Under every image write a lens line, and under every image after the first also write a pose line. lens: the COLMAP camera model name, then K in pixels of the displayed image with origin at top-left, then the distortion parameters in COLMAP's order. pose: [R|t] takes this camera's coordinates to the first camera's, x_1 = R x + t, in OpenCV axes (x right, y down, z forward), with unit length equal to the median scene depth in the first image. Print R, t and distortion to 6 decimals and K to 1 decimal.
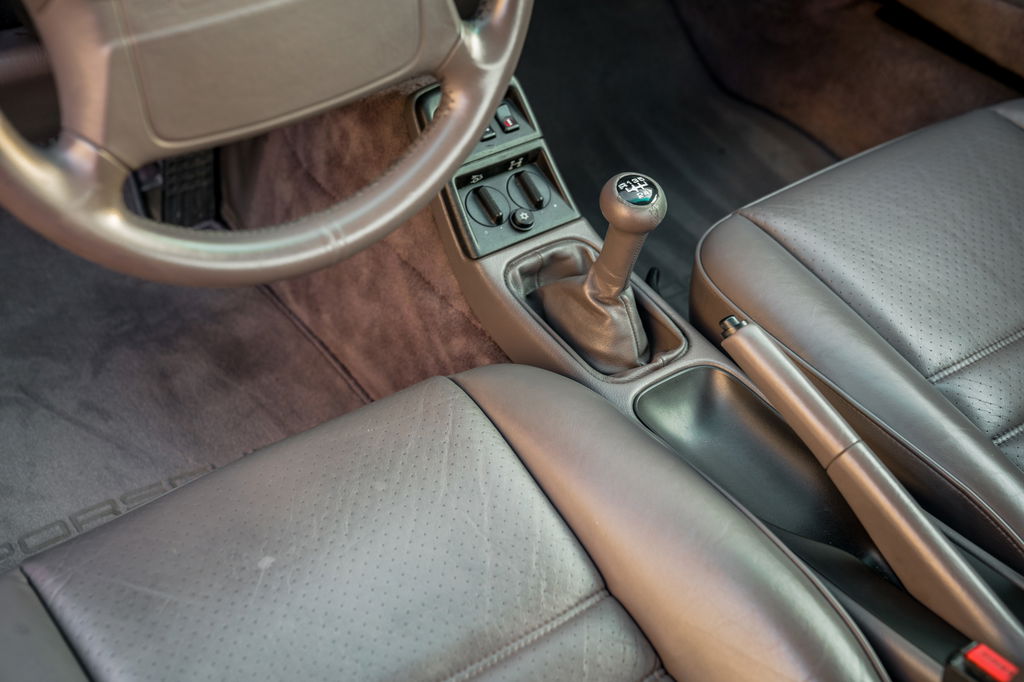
lens RADIAL K [[1391.7, 0, 512.0], [0, 1391.7, 341.0], [0, 0, 1]] dist [0.133615, 0.010983]
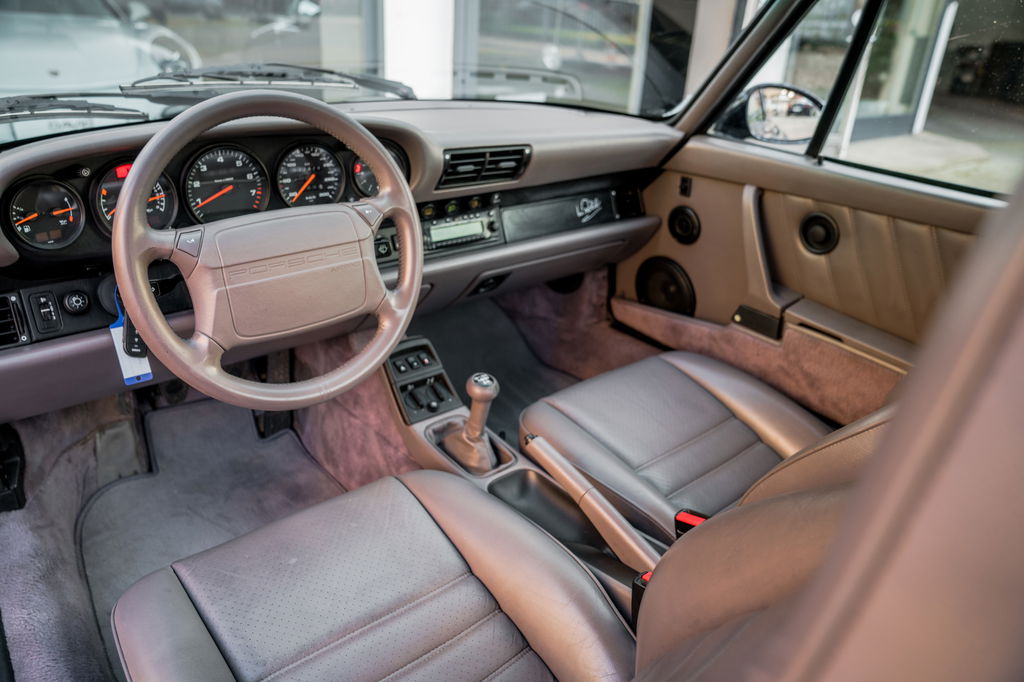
lens RADIAL K [[716.2, 0, 512.0], [0, 716.2, 341.0], [0, 0, 1]] dist [-0.093519, 0.001744]
pose [[0.997611, -0.041026, 0.055583, 0.070035], [0.055311, 0.956389, -0.286813, 0.131776], [-0.041393, 0.289202, 0.956373, -0.028640]]
